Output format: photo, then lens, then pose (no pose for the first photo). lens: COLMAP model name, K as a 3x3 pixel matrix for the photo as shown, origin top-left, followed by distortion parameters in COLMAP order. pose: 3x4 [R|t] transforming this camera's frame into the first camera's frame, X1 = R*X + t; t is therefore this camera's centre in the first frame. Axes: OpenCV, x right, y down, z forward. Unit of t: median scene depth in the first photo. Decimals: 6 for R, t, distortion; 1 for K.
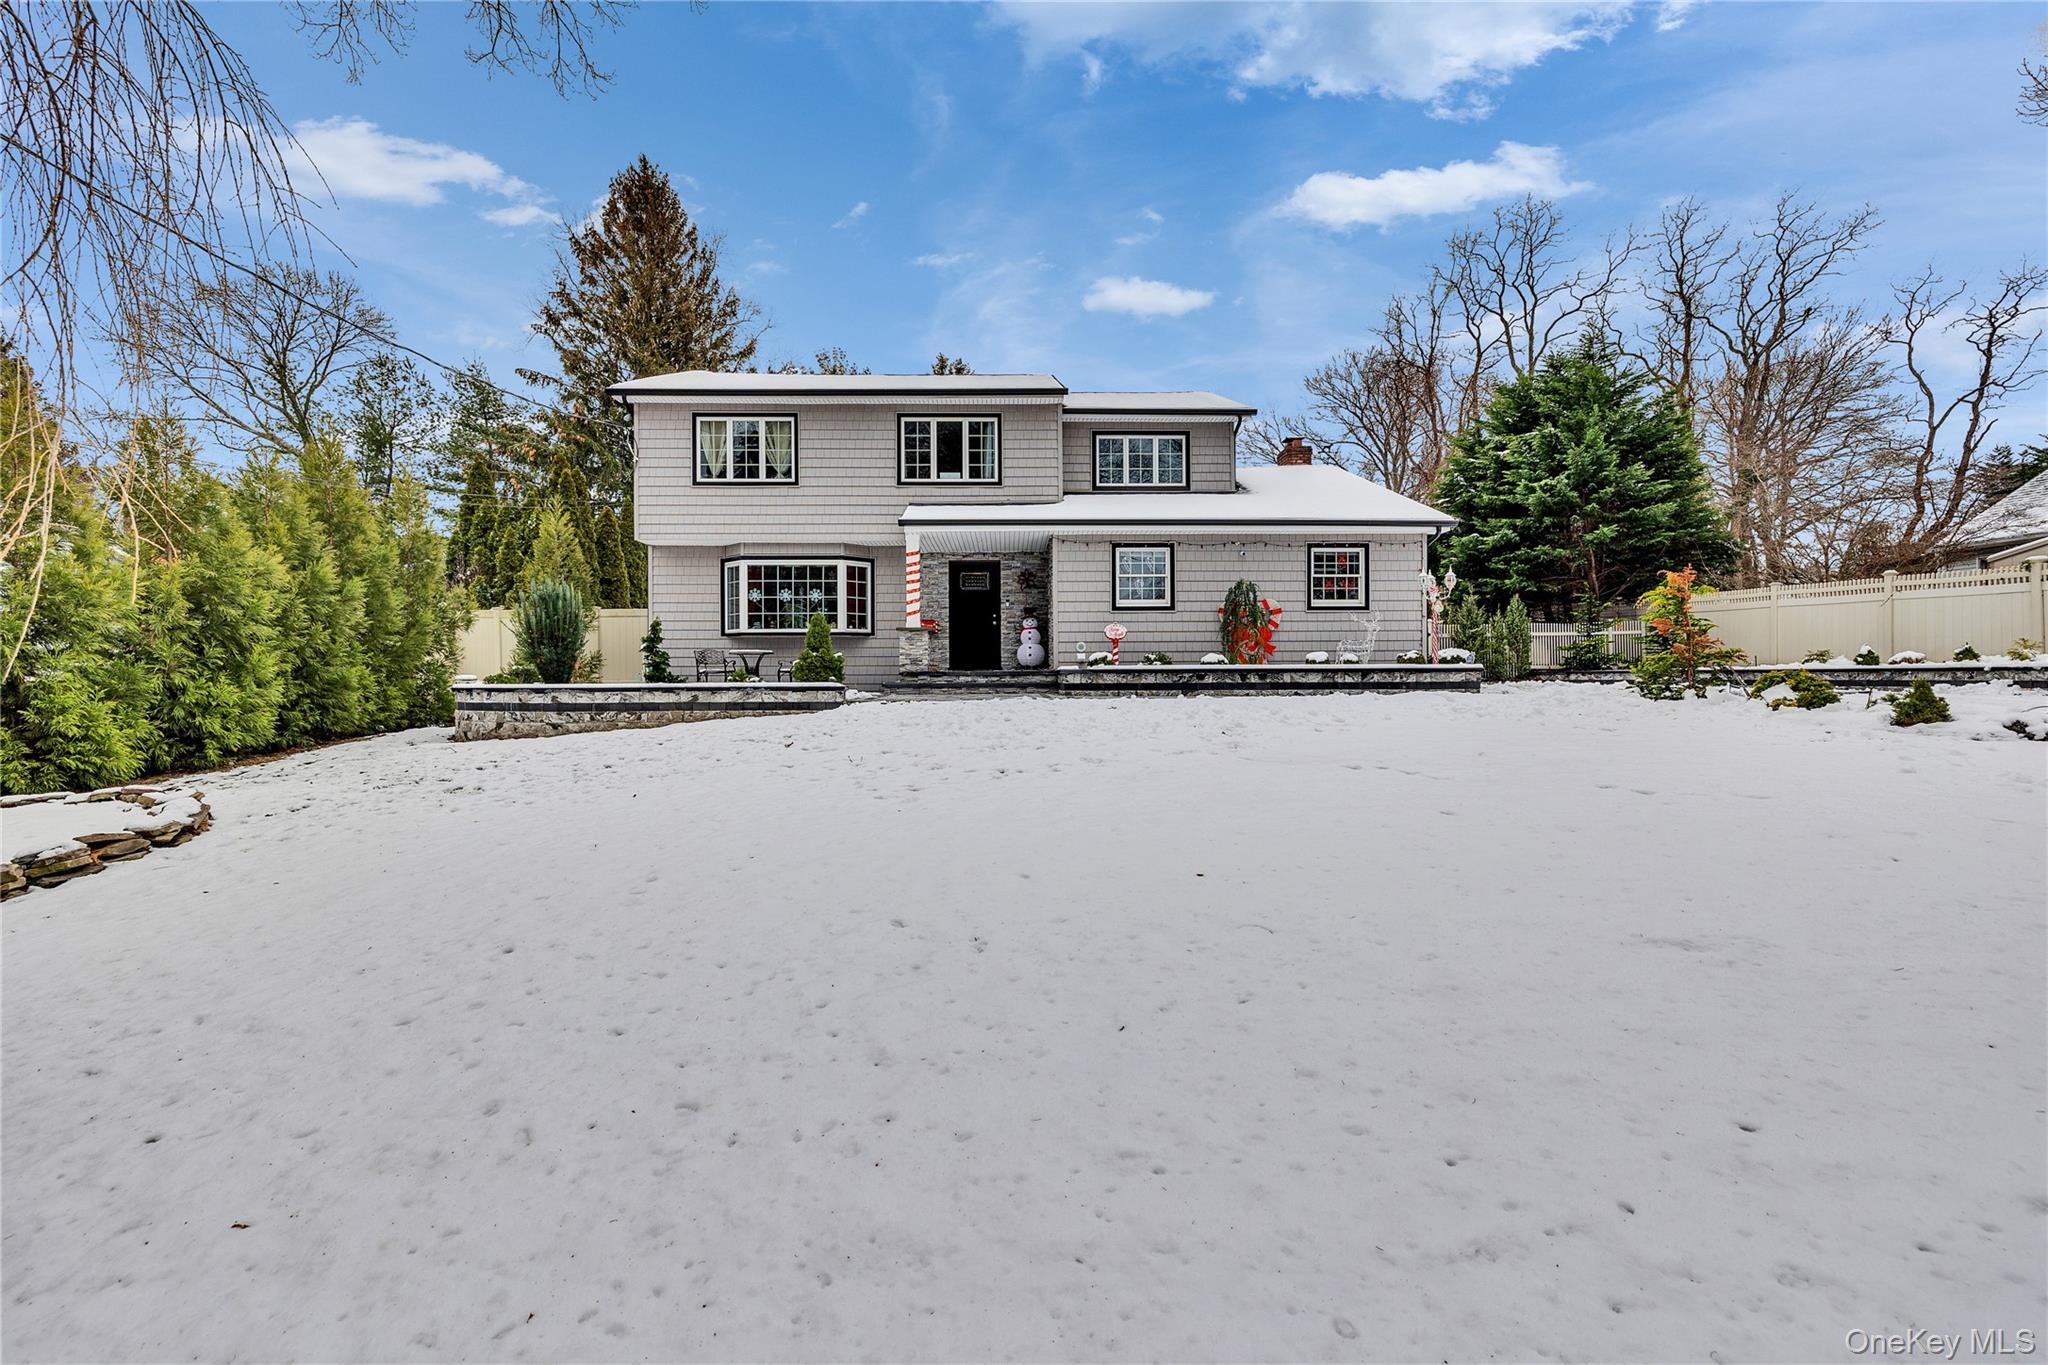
lens RADIAL K [[853.0, 0, 1021.9], [0, 853.0, 683.0], [0, 0, 1]] dist [-0.001485, 0.000341]
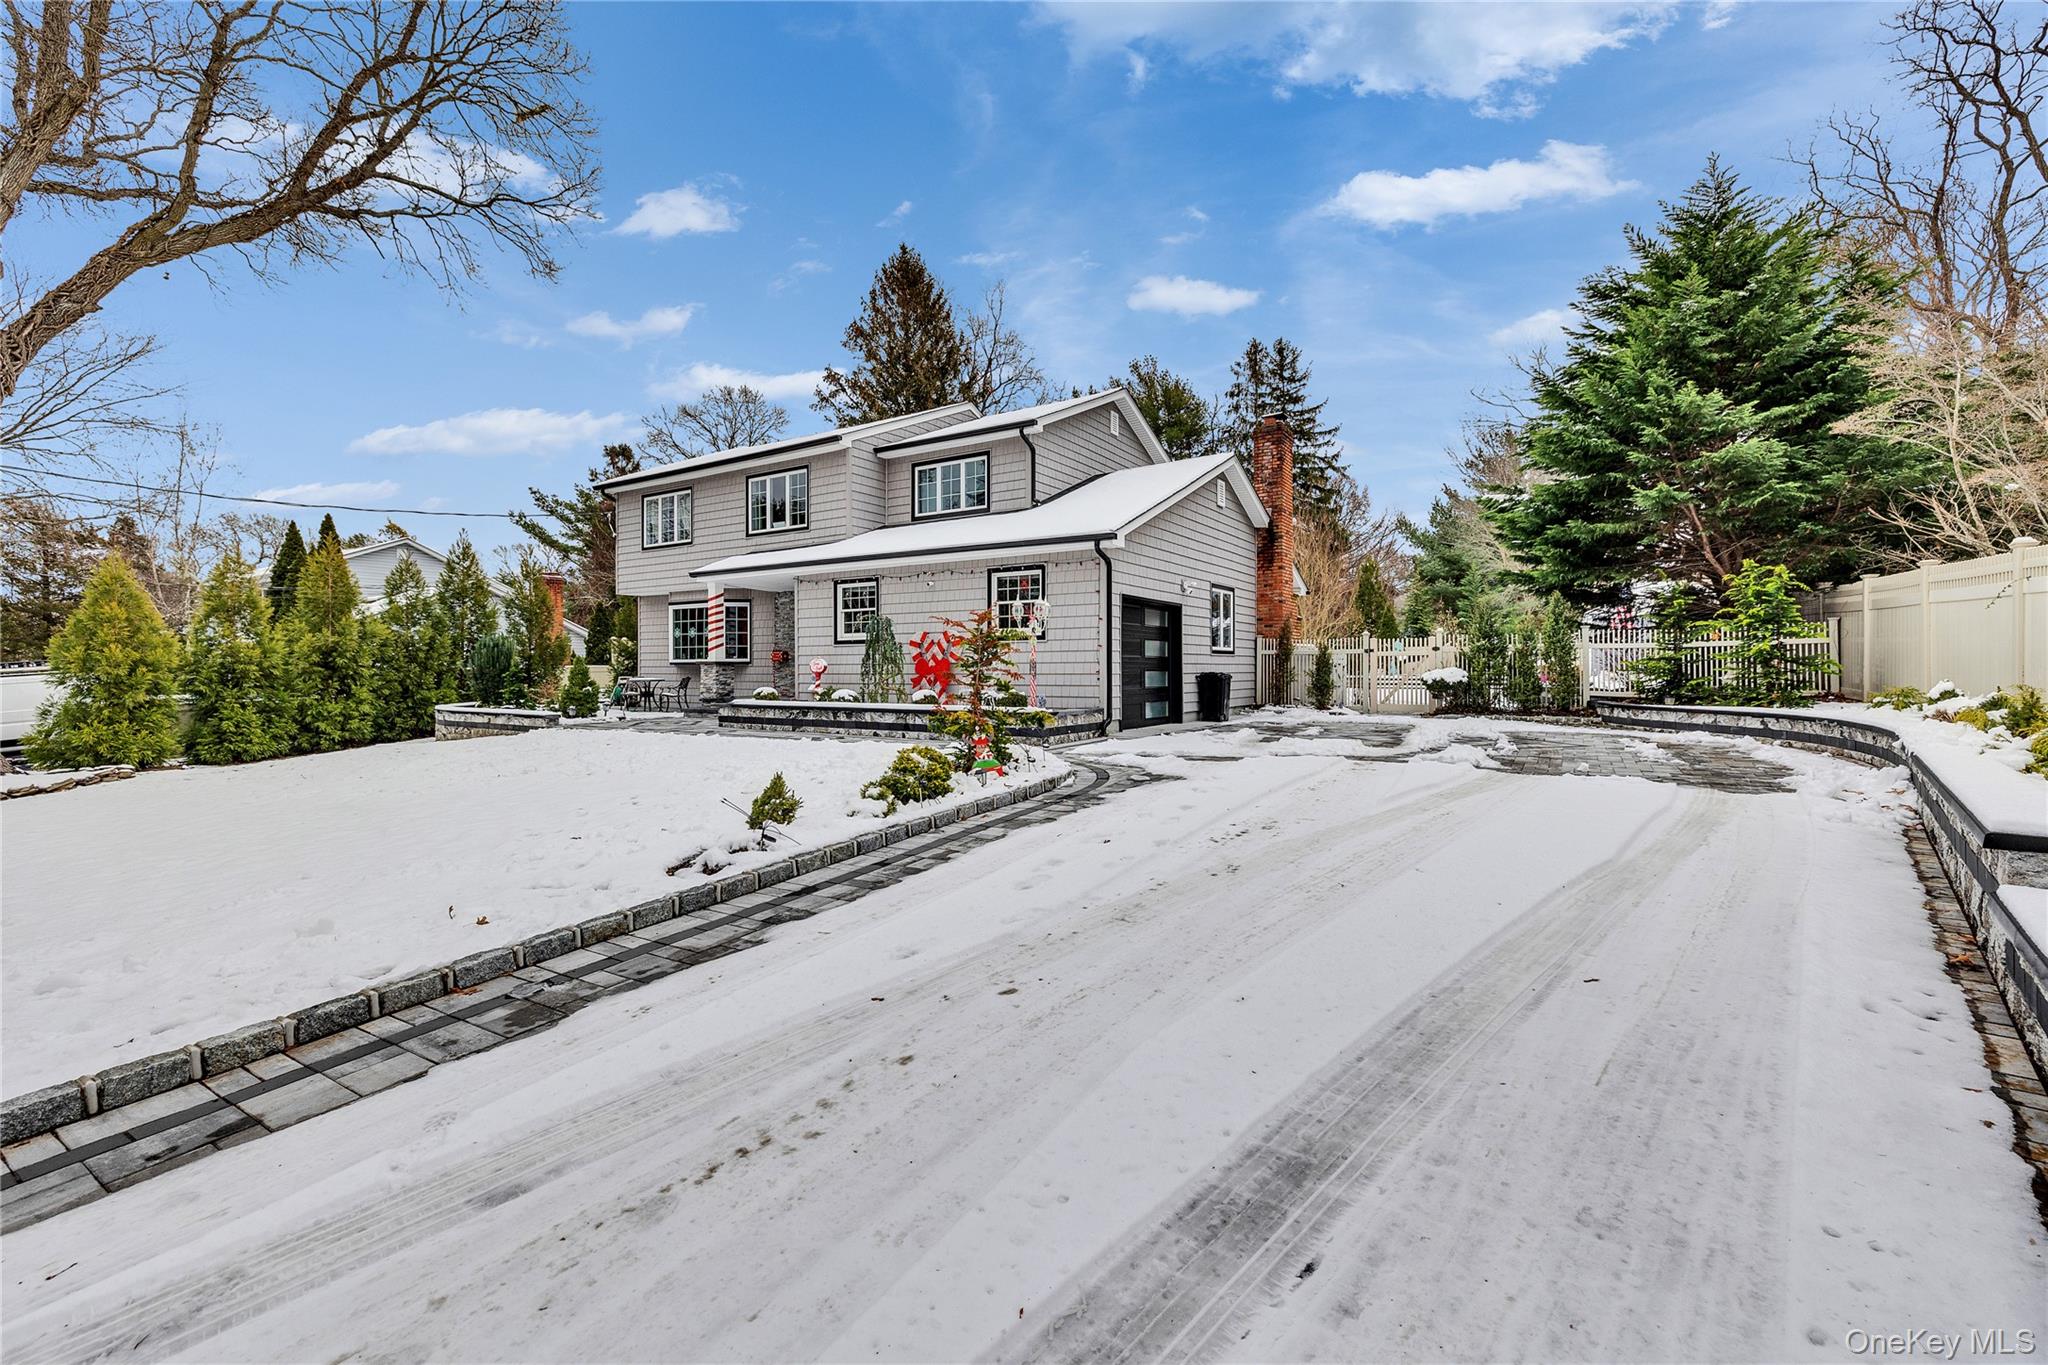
lens RADIAL K [[853.0, 0, 1024.8], [0, 853.0, 673.9], [0, 0, 1]] dist [-0.001485, 0.000341]
pose [[0.829665, 0.006702, -0.558221, 0.833109], [-0.005500, 0.999978, 0.003832, -0.050183], [0.558234, -0.000109, 0.829684, 0.239596]]
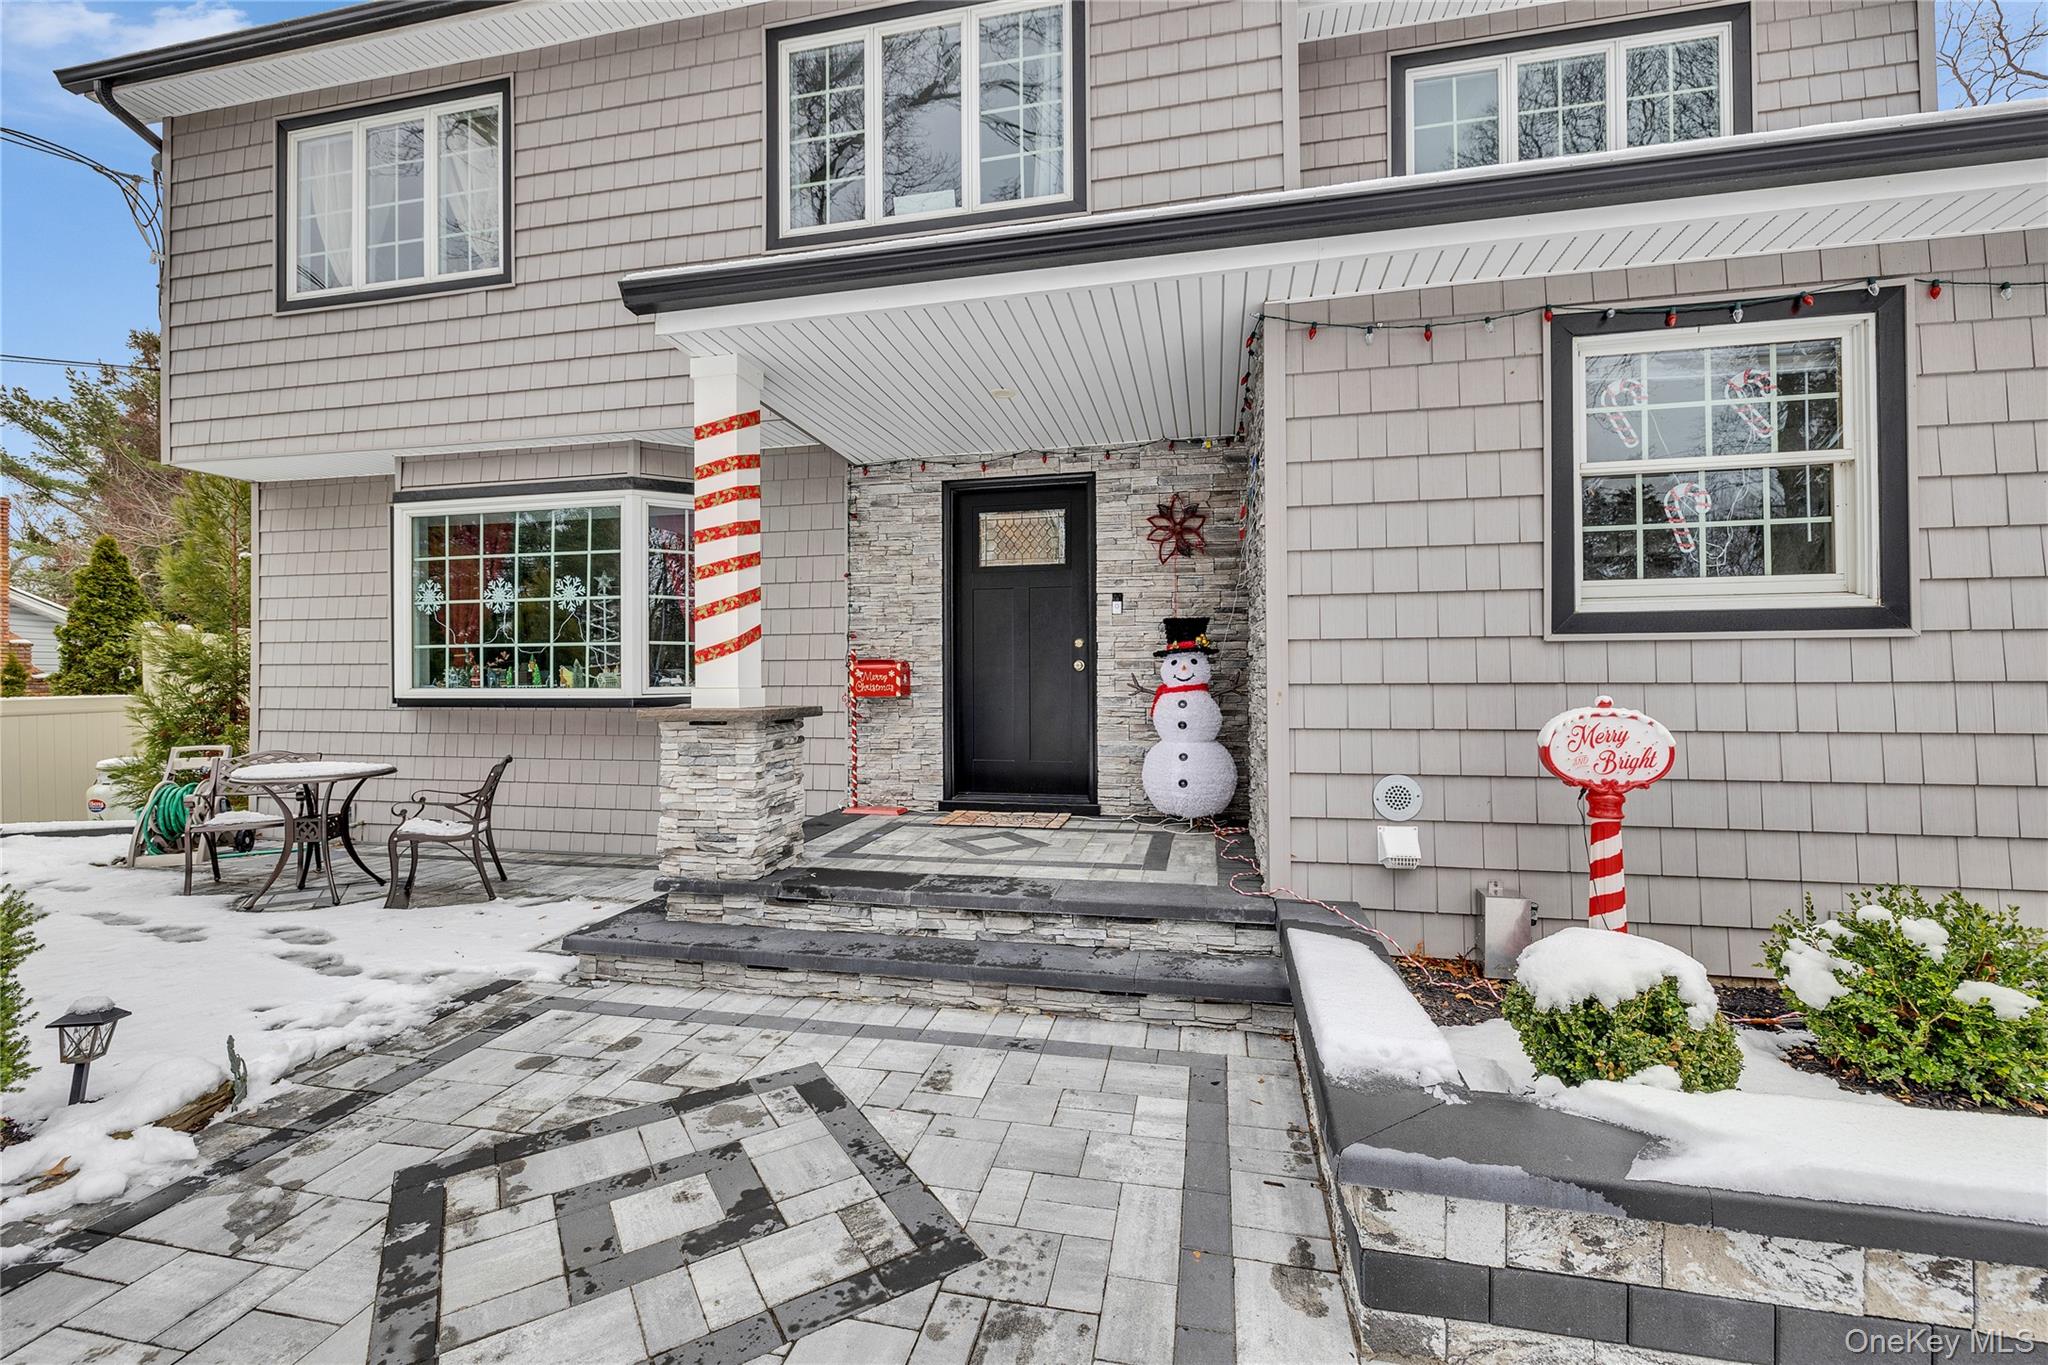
lens RADIAL K [[853.0, 0, 1018.5], [0, 853.0, 671.7], [0, 0, 1]] dist [-0.001485, 0.000341]
pose [[0.969889, -0.001426, -0.243545, 0.025790], [-0.001222, 0.999942, -0.010724, -0.067782], [0.243546, 0.010699, 0.969830, 0.711236]]
